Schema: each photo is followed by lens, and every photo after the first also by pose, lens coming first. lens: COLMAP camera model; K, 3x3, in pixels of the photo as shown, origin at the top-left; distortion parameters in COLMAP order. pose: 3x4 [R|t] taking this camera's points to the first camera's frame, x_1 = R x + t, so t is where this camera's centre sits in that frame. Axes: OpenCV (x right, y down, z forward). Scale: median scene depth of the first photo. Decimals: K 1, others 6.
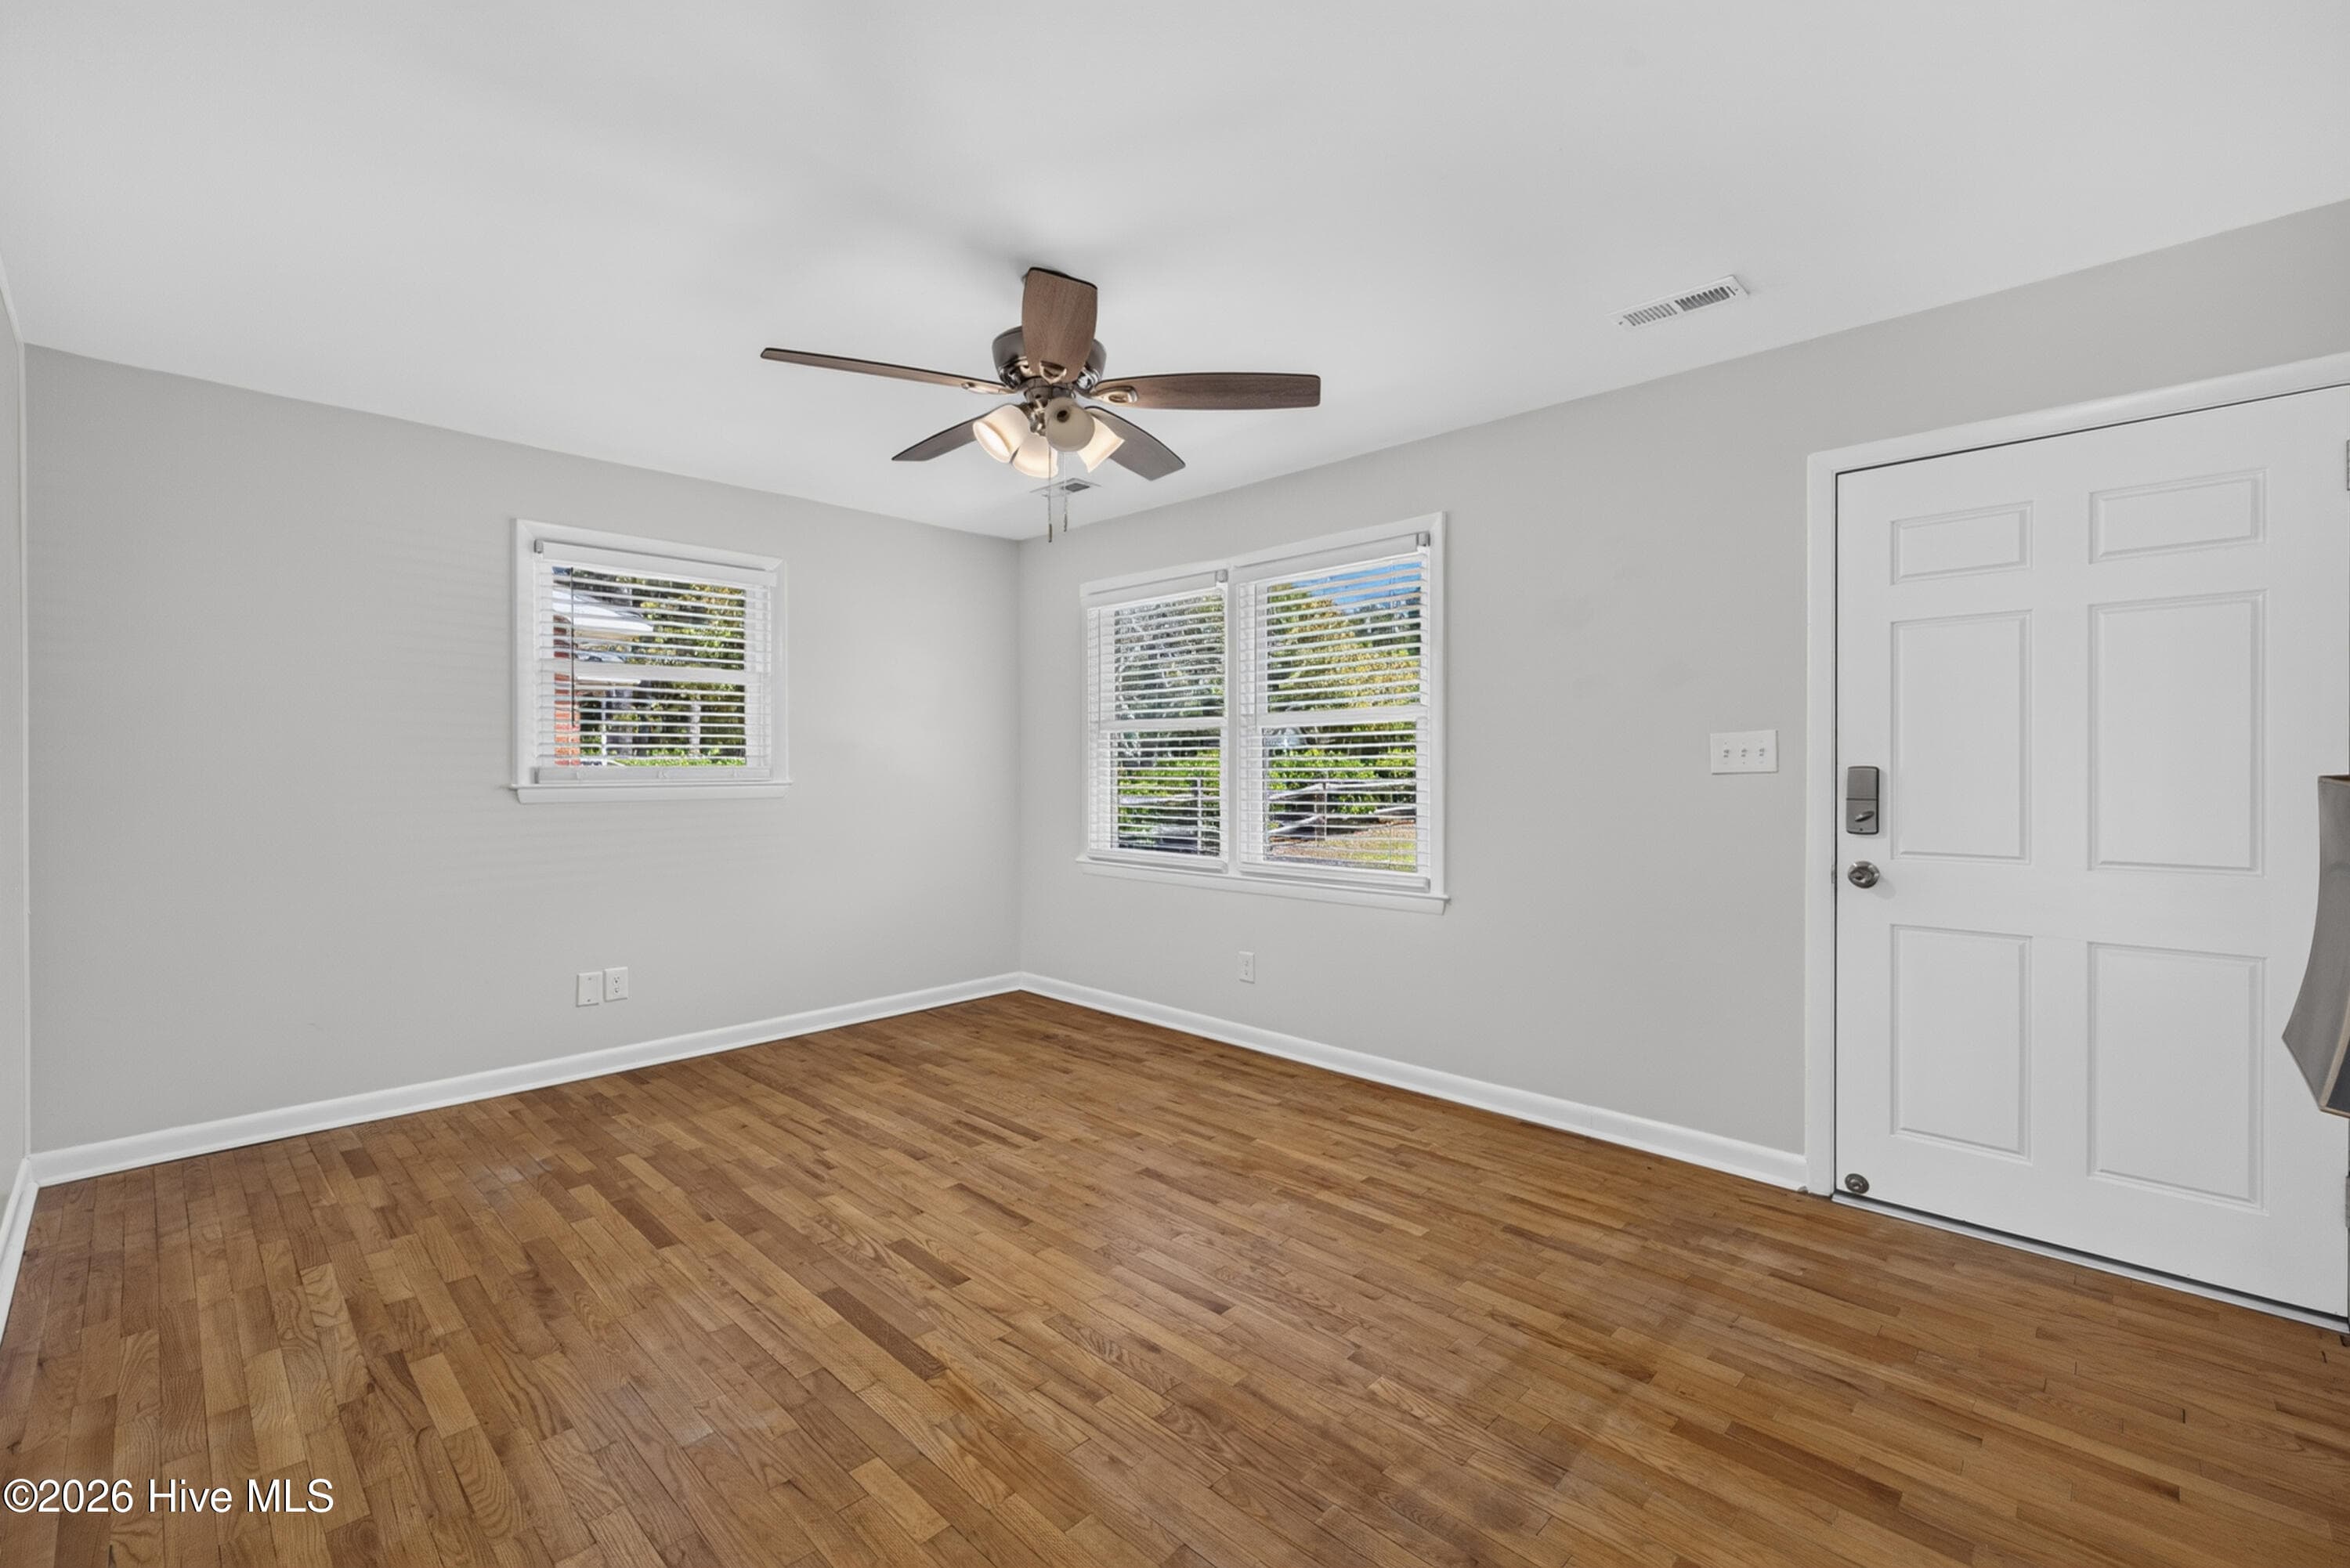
lens RADIAL K [[990.3, 0, 1169.1], [0, 990.3, 761.8], [0, 0, 1]] dist [0.004697, -0.000815]
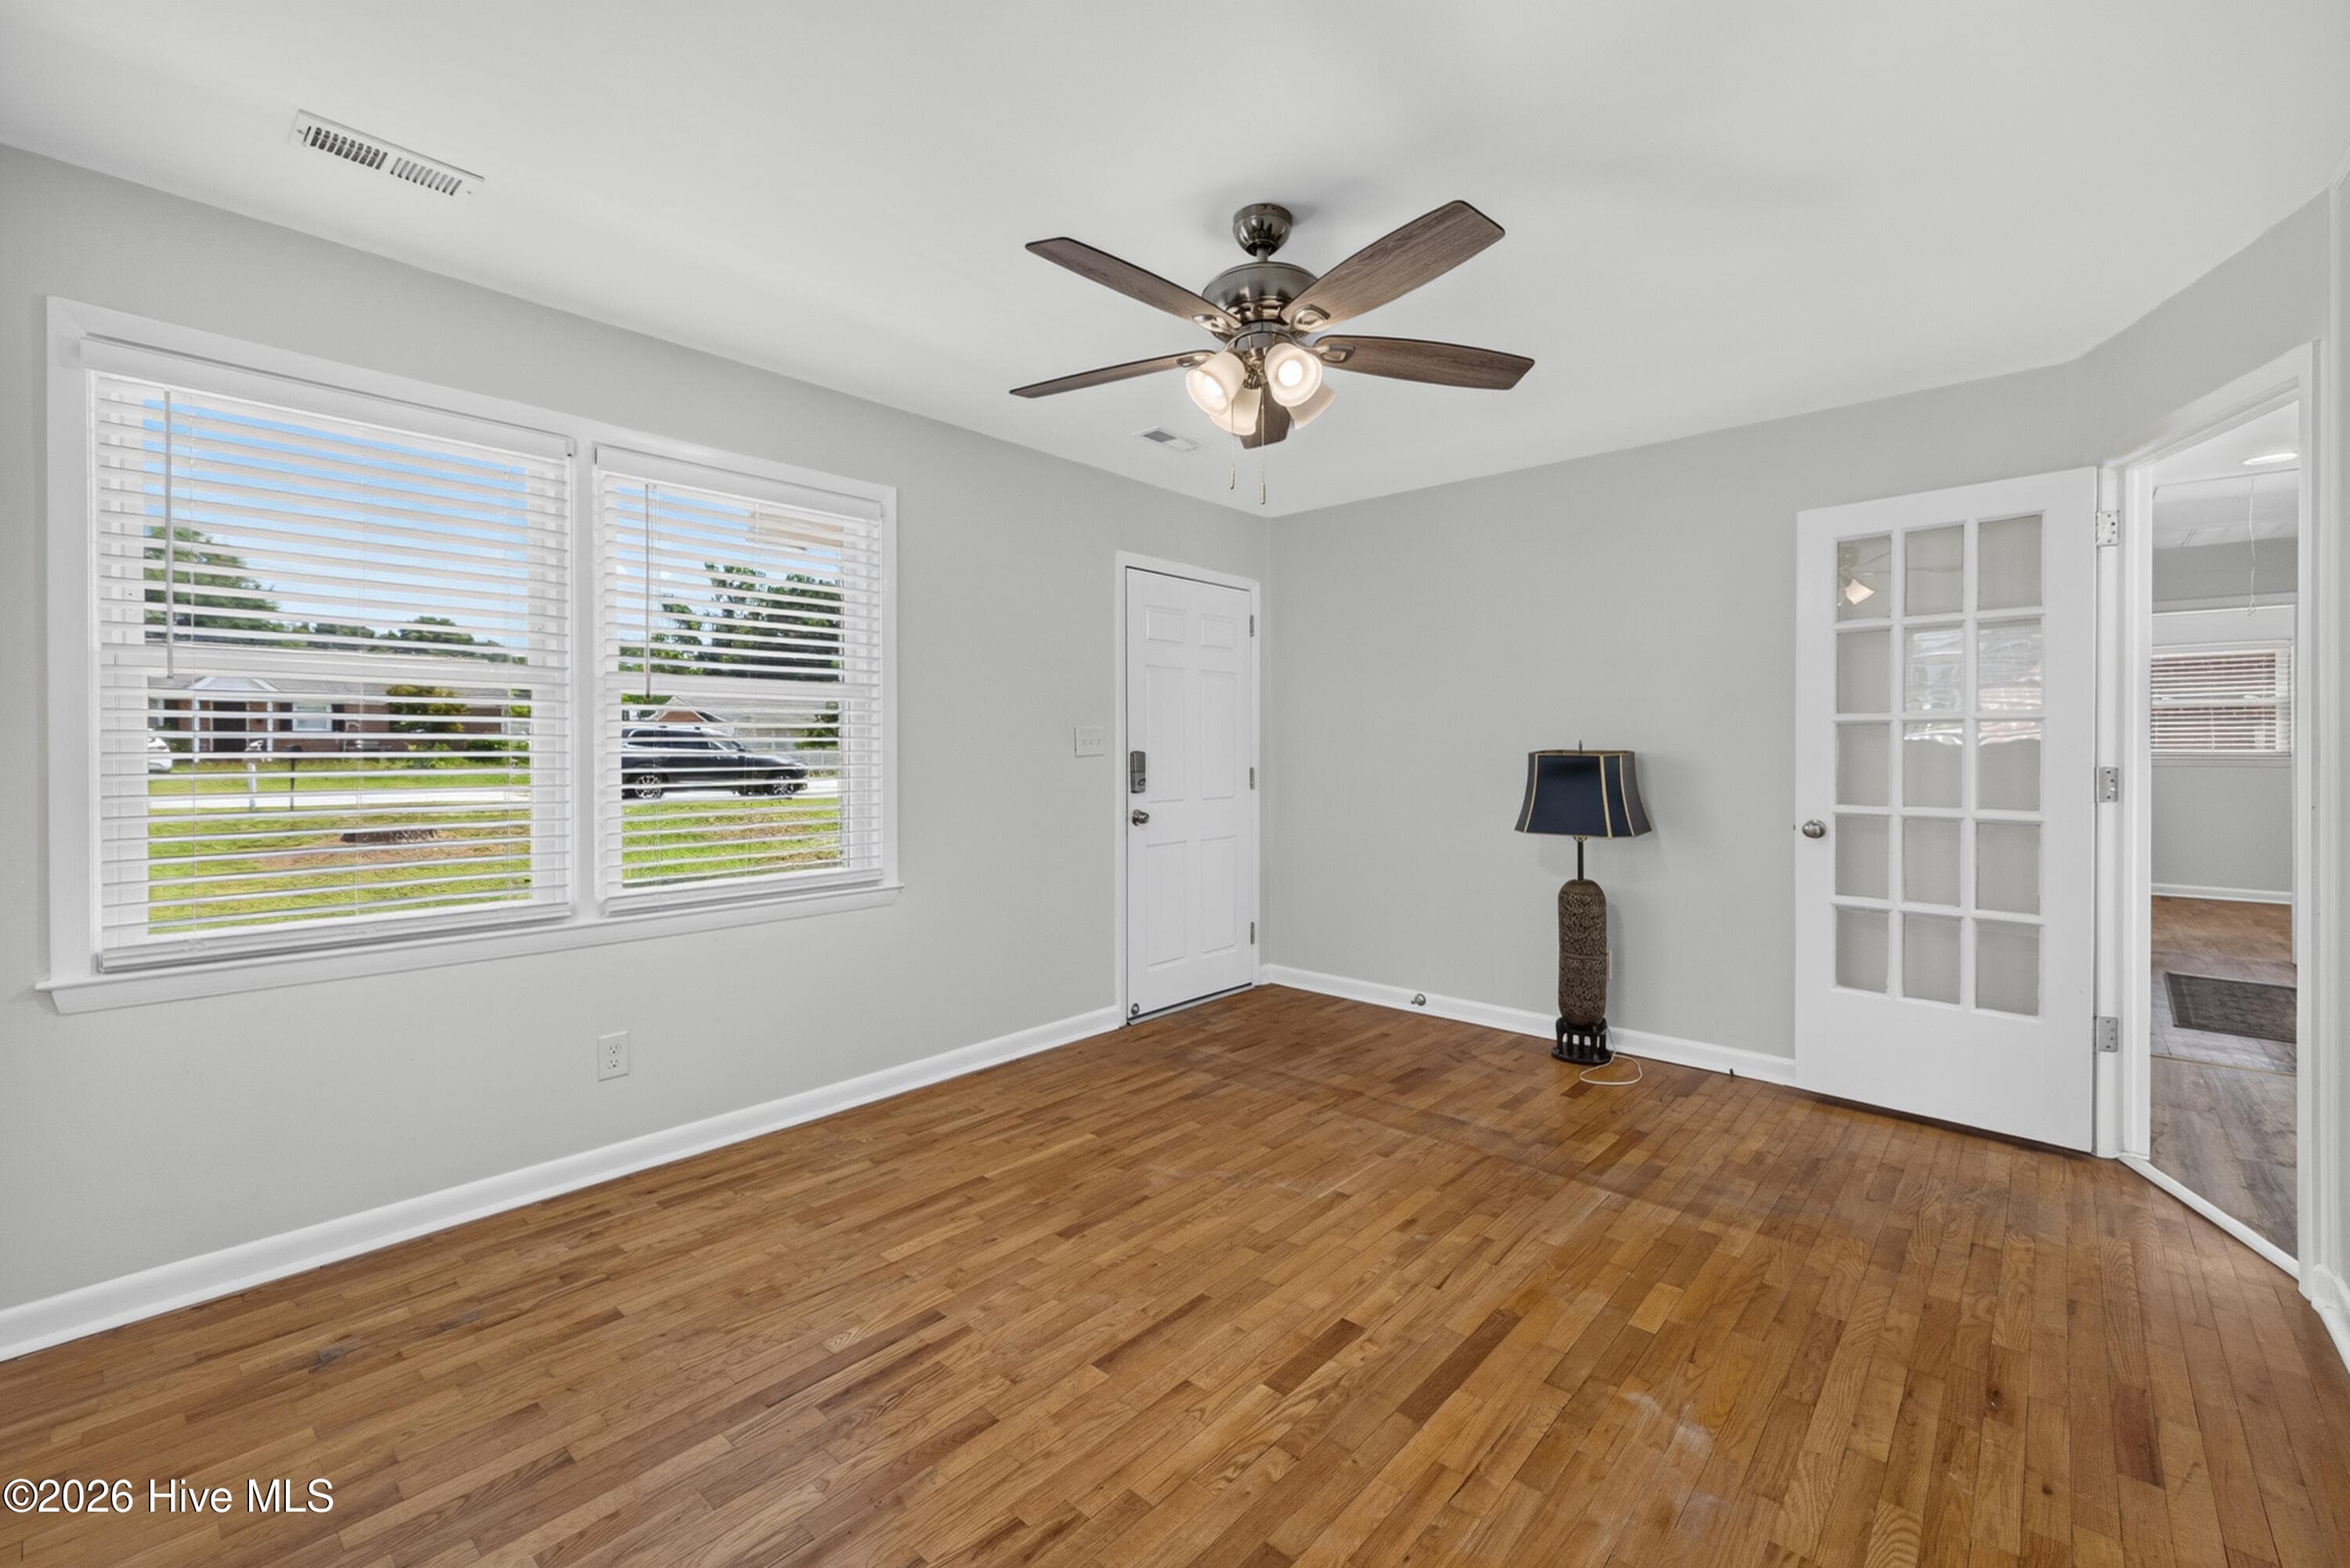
lens RADIAL K [[990.3, 0, 1152.9], [0, 990.3, 780.9], [0, 0, 1]] dist [0.004697, -0.000815]
pose [[-0.028131, -0.032600, 0.999073, -0.905974], [-0.002250, 0.999468, 0.032550, -0.004541], [-0.999602, -0.001332, -0.028189, 0.994009]]
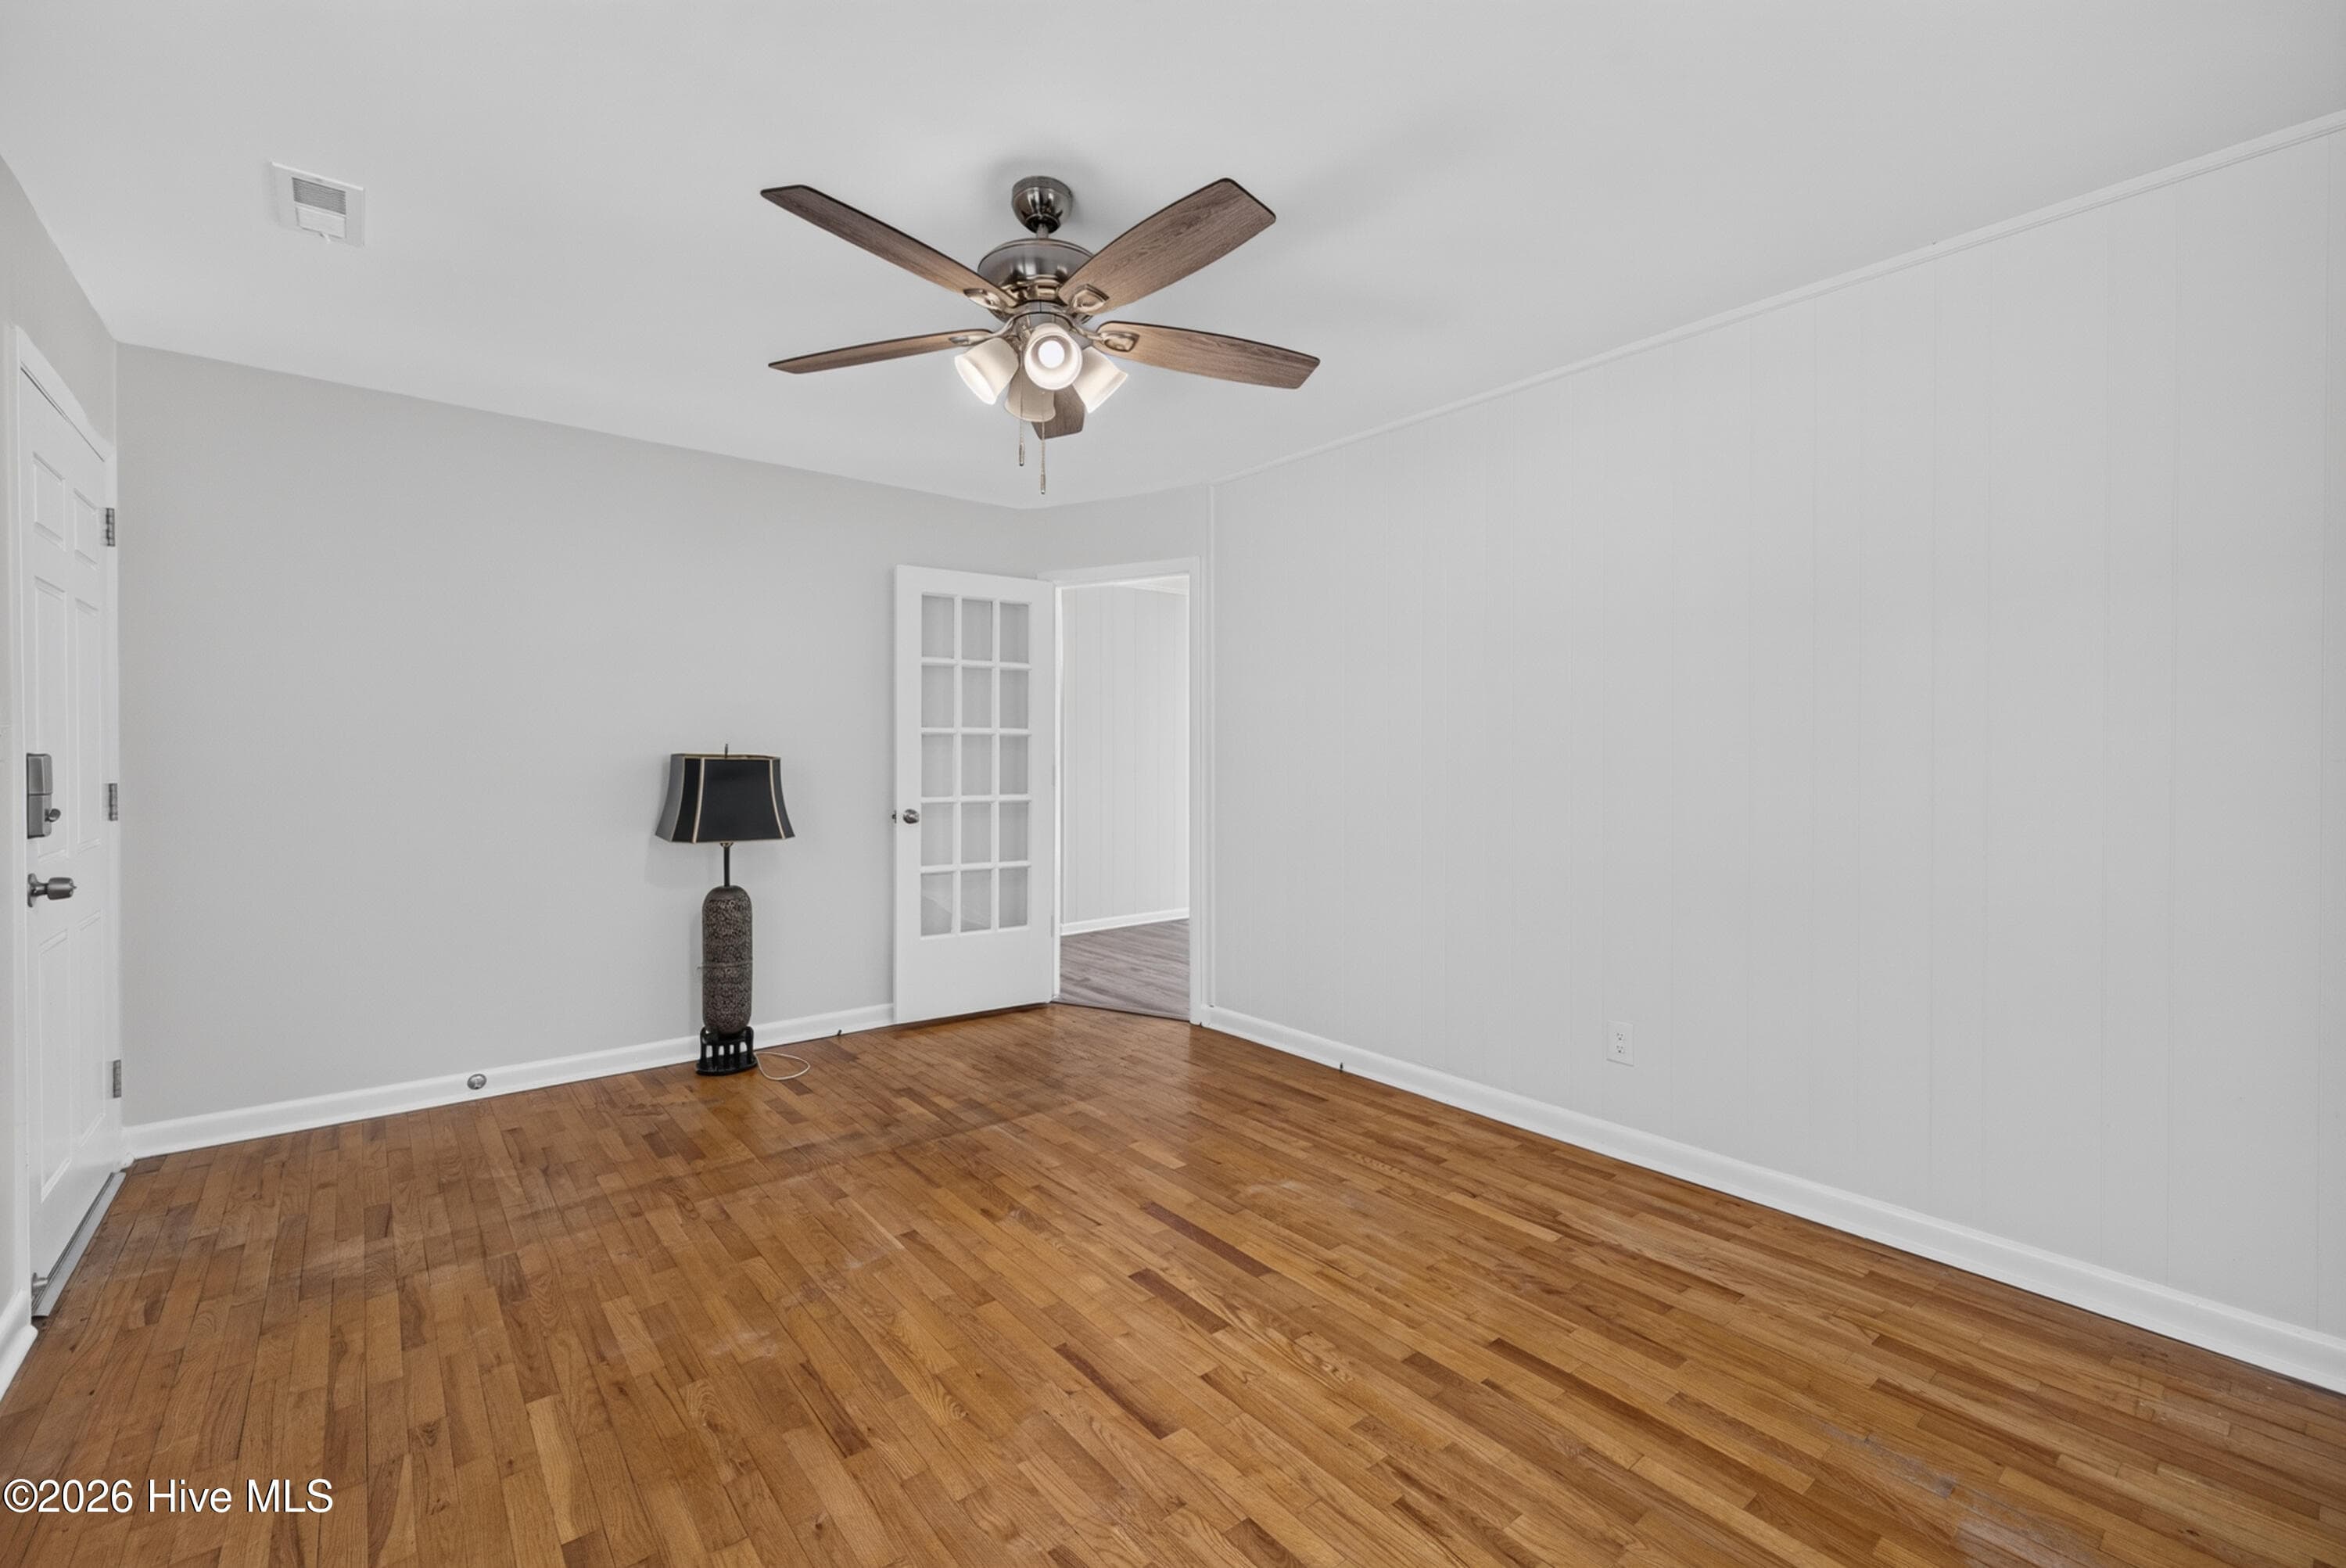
lens RADIAL K [[988.7, 0, 1156.1], [0, 988.7, 783.6], [0, 0, 1]] dist [0.004697, -0.000815]
pose [[-0.992394, -0.005936, 0.122960, -0.286702], [-0.003000, 0.999706, 0.024042, 0.002405], [-0.123067, 0.023490, -0.992120, 1.629592]]
